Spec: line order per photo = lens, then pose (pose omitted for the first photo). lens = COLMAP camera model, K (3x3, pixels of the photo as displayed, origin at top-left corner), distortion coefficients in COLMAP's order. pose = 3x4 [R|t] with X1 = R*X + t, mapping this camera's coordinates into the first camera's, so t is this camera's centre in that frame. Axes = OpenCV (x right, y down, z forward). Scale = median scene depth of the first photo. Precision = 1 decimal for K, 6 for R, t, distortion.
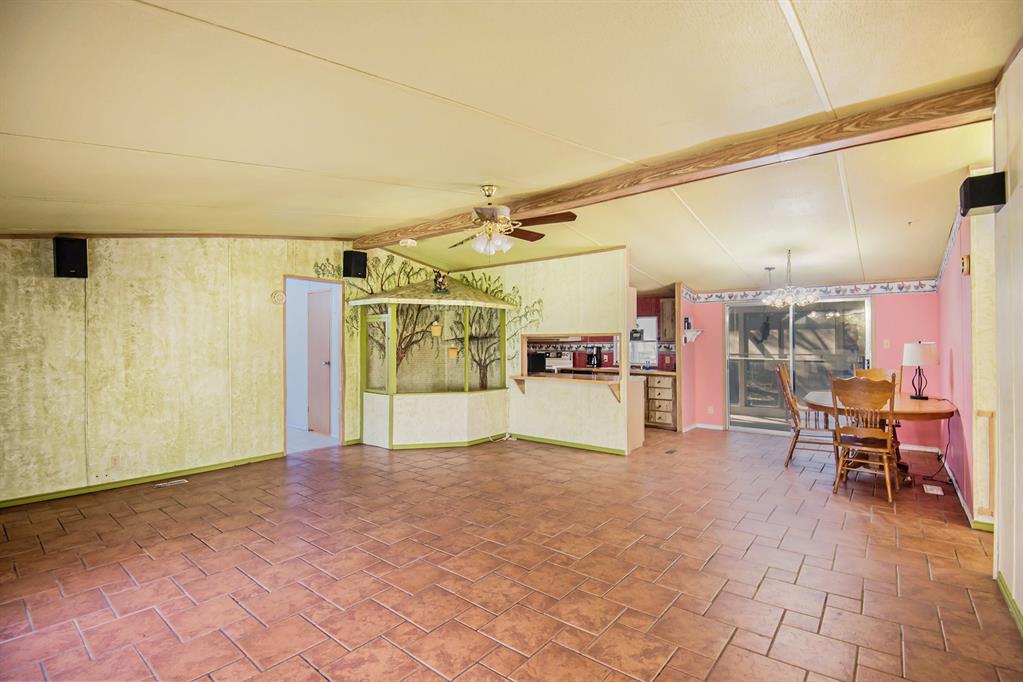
lens RADIAL K [[478.4, 0, 504.7], [0, 478.4, 343.5], [0, 0, 1]] dist [0.000462, -0.023593]
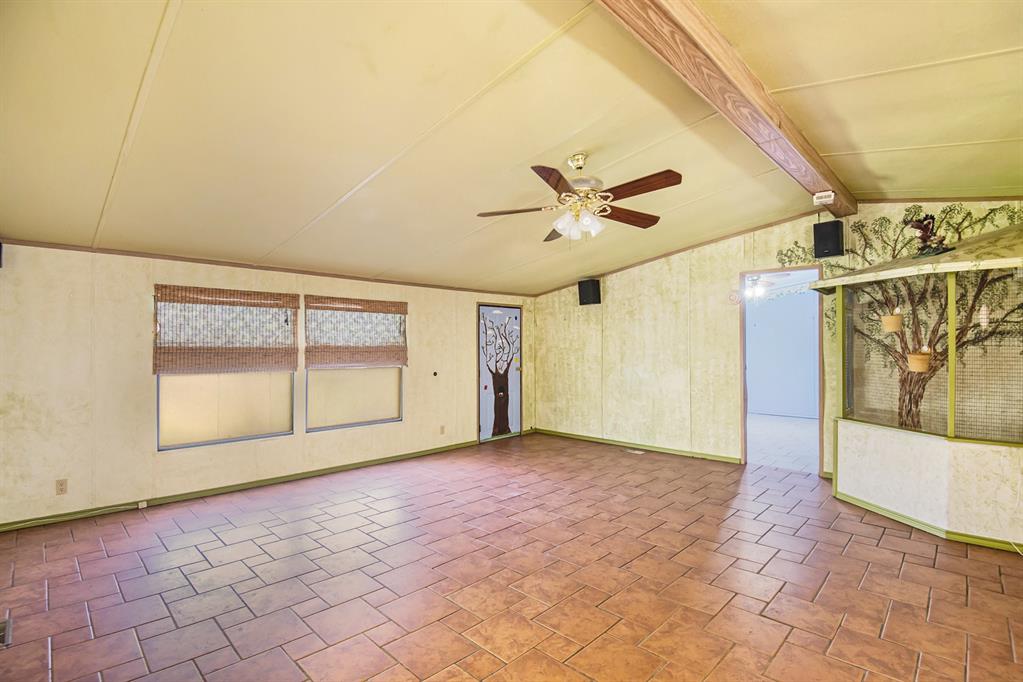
lens RADIAL K [[478.4, 0, 504.7], [0, 478.4, 343.5], [0, 0, 1]] dist [0.000462, -0.023593]
pose [[-0.090979, -0.002561, -0.995850, 0.588249], [0.004862, 0.999984, -0.003016, -0.002825], [0.995841, -0.005116, -0.090965, 0.691185]]
